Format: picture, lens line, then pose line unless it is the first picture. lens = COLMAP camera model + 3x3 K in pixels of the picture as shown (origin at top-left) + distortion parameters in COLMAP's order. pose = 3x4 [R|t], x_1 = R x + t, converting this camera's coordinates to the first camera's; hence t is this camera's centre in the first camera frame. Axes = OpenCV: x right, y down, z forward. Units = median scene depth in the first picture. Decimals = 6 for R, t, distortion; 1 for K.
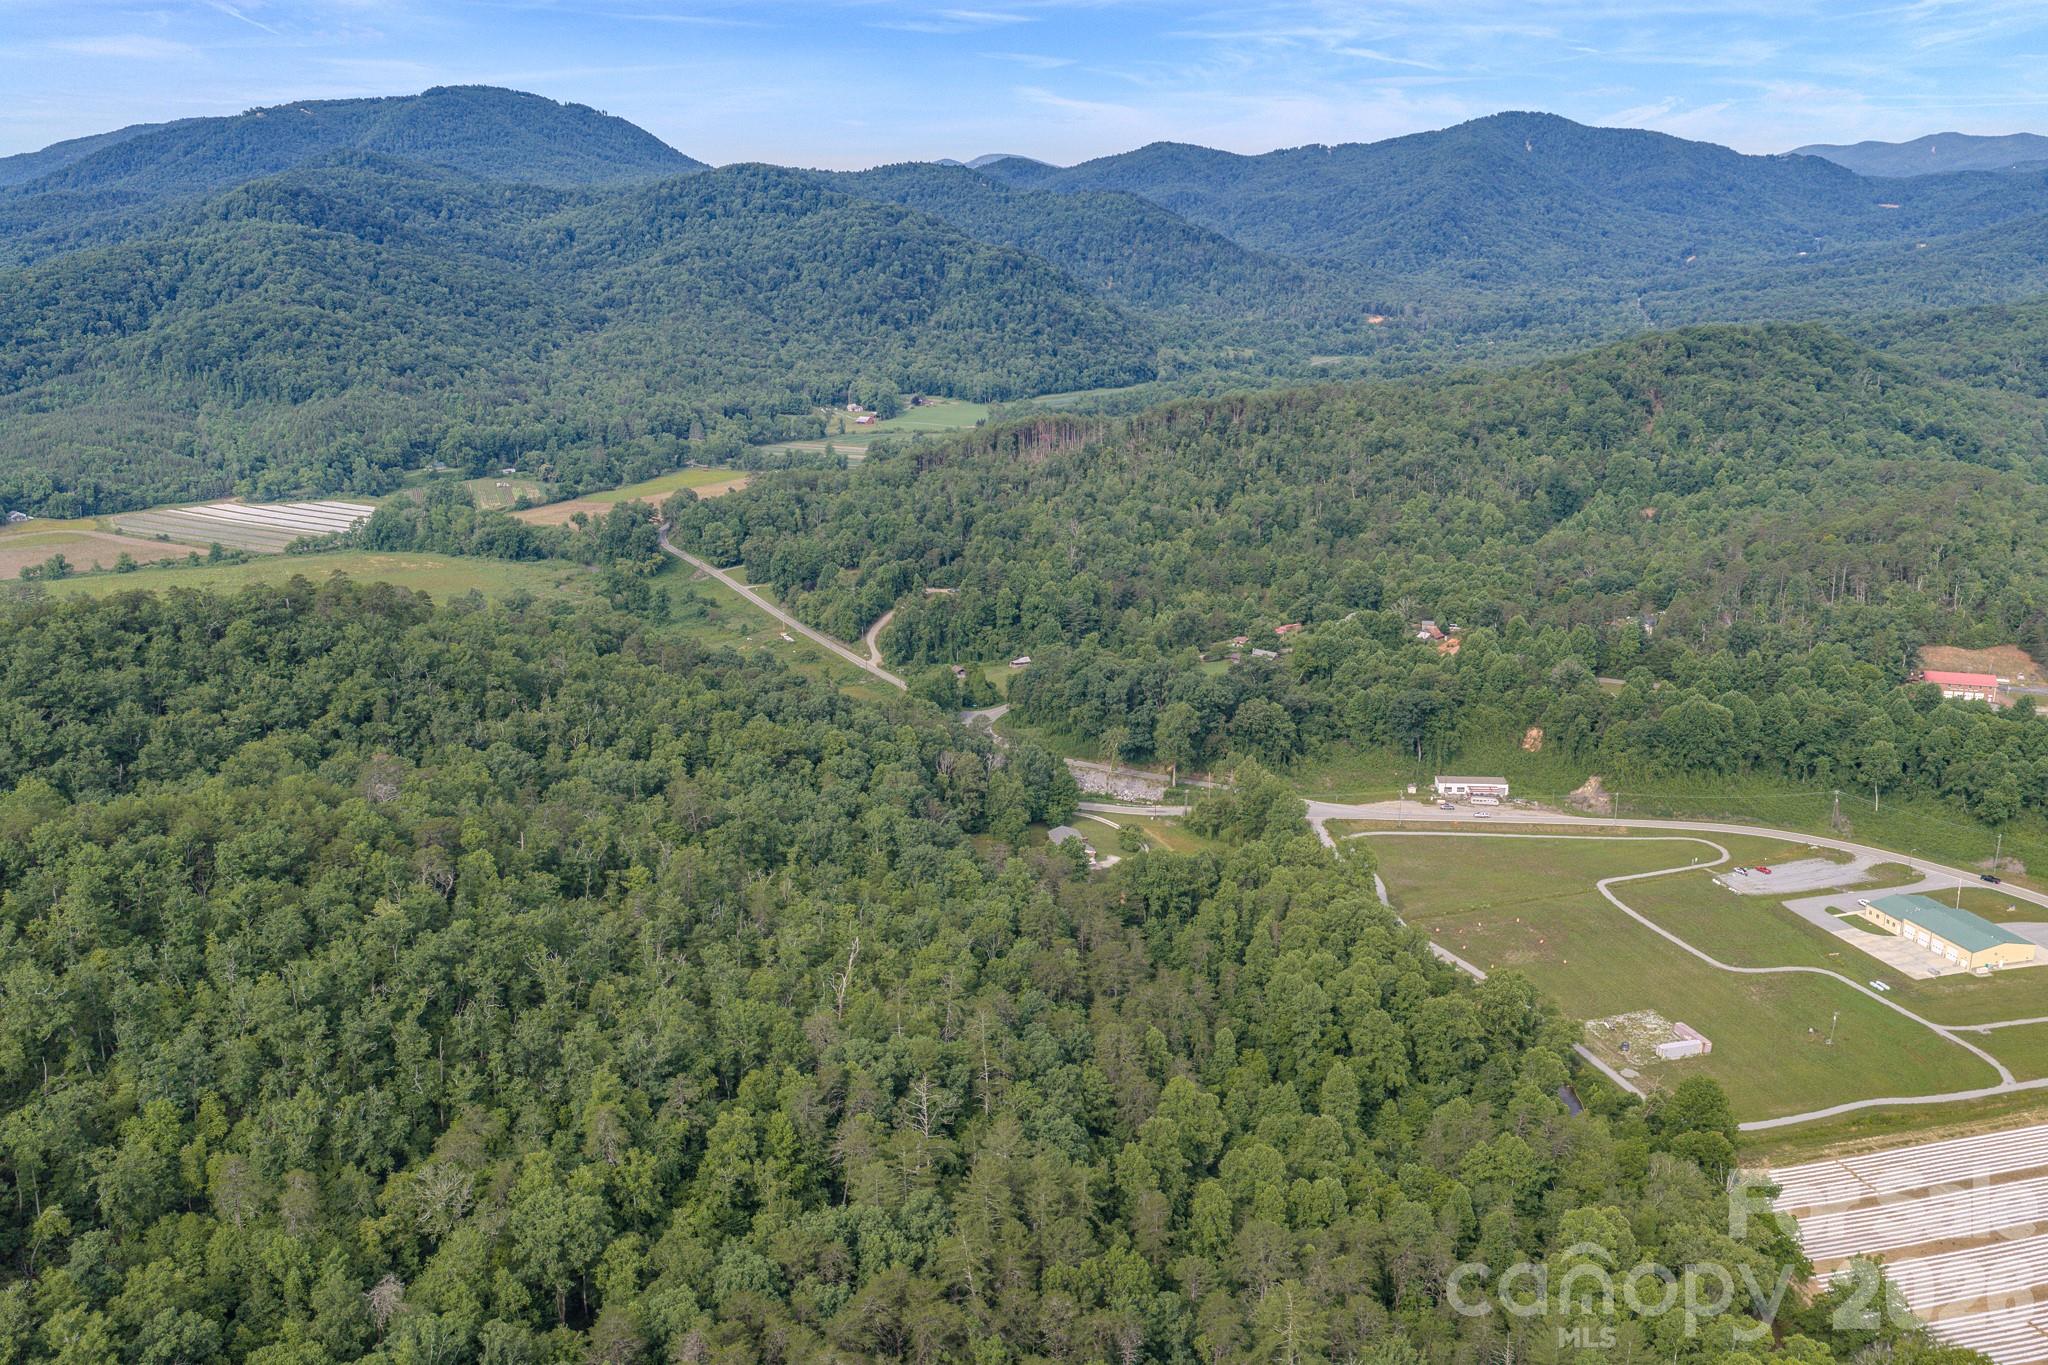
lens RADIAL K [[1693.5, 0, 1034.8], [0, 1693.5, 684.6], [0, 0, 1]] dist [0.019220, -0.030136]
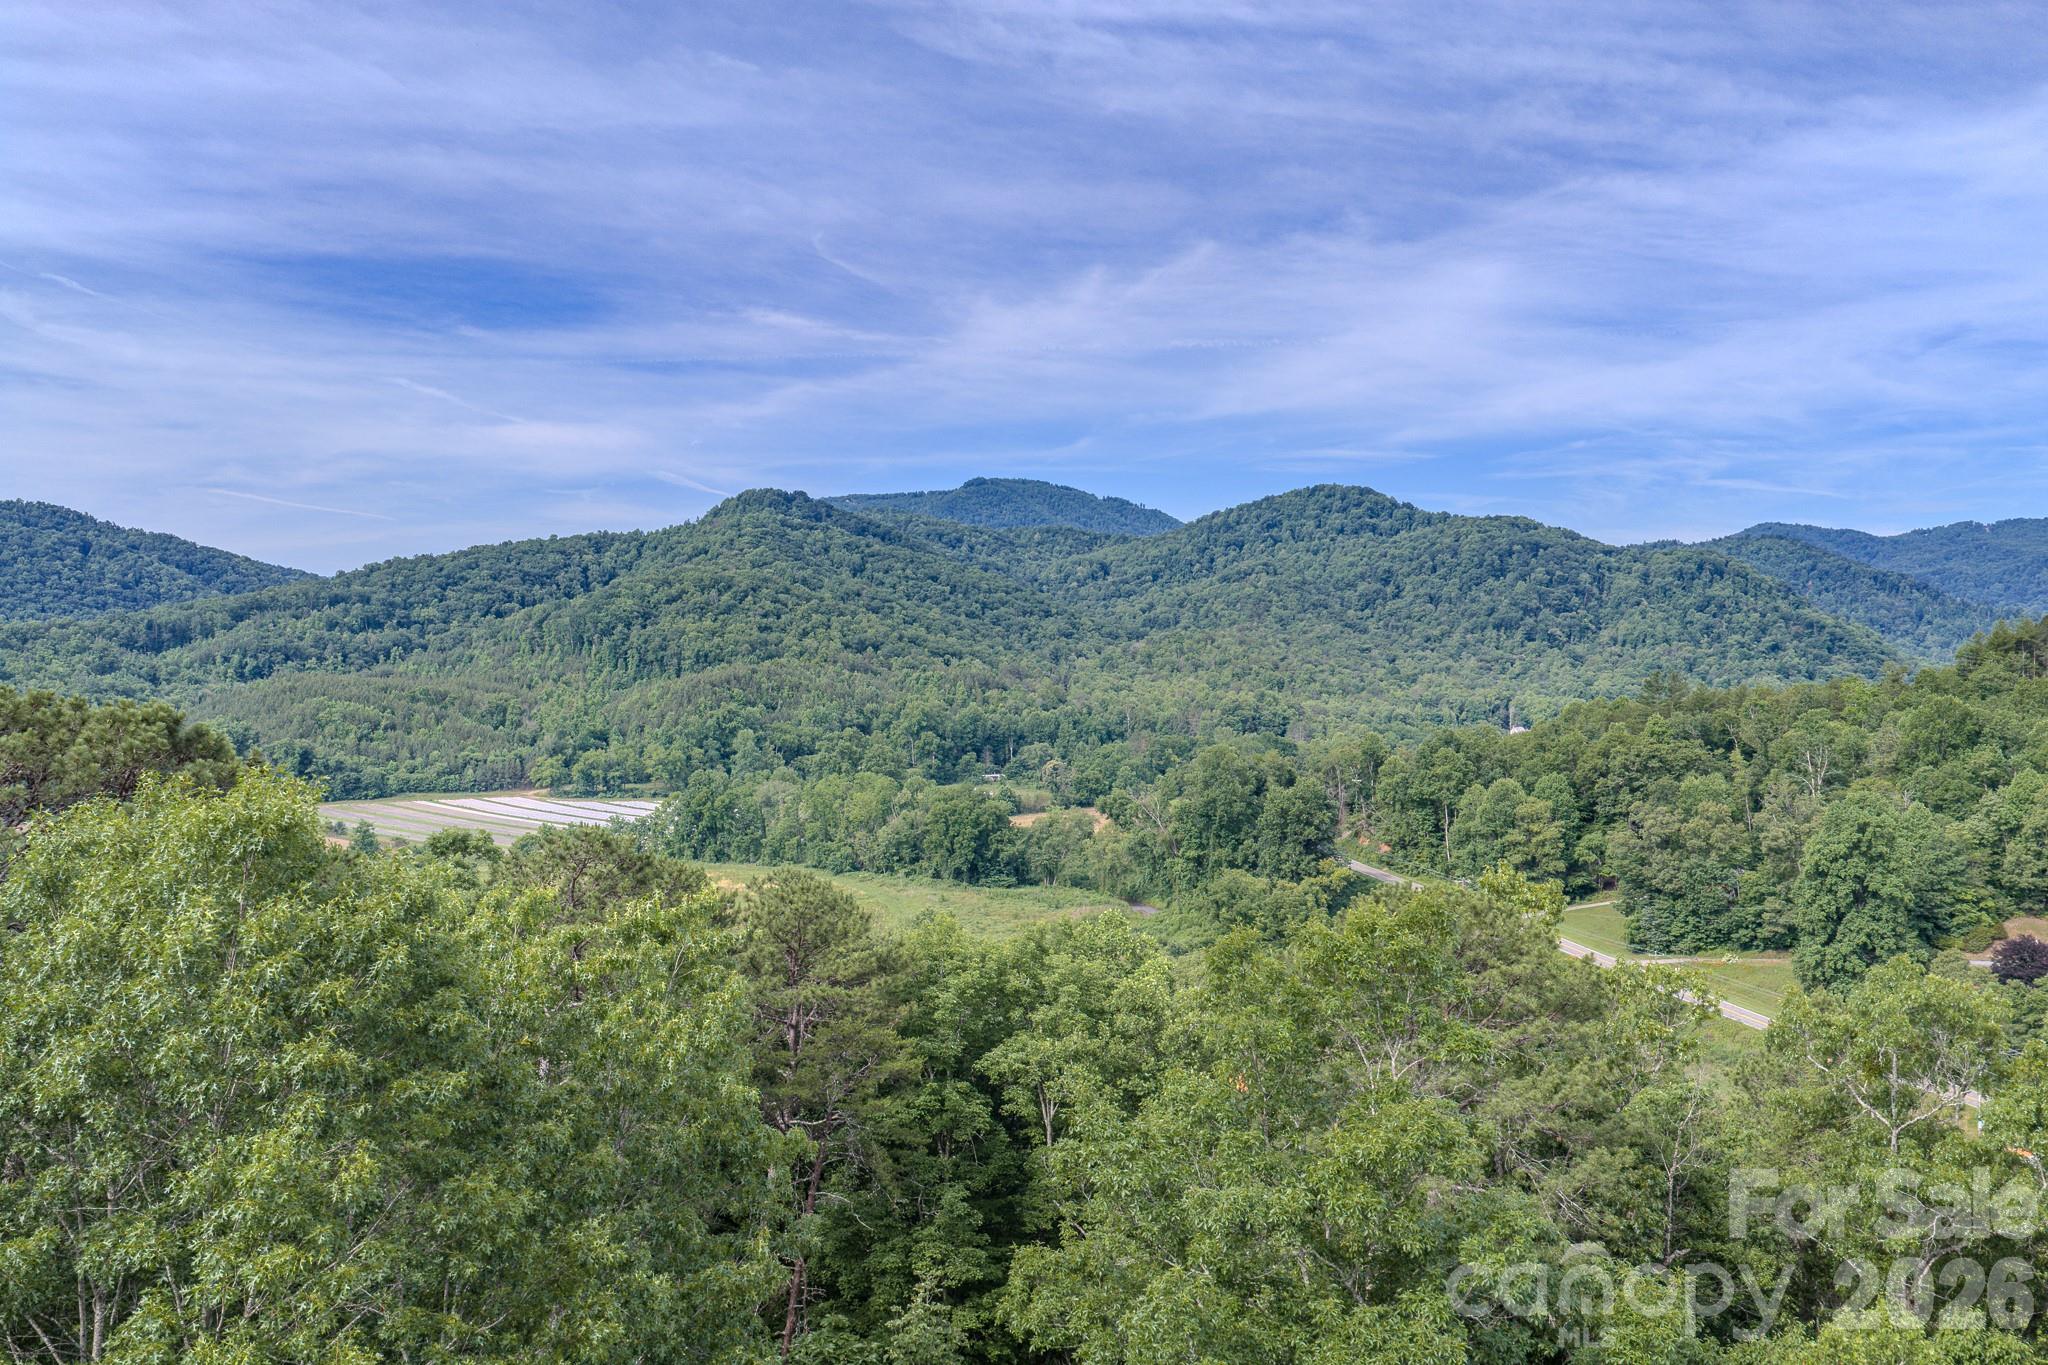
lens RADIAL K [[1693.5, 0, 1034.7], [0, 1693.5, 677.5], [0, 0, 1]] dist [0.019220, -0.030136]
pose [[0.957056, 0.000005, -0.289904, -0.113838], [-0.074226, 0.966671, -0.245025, -0.014286], [0.280240, 0.256021, 0.925159, 0.407527]]
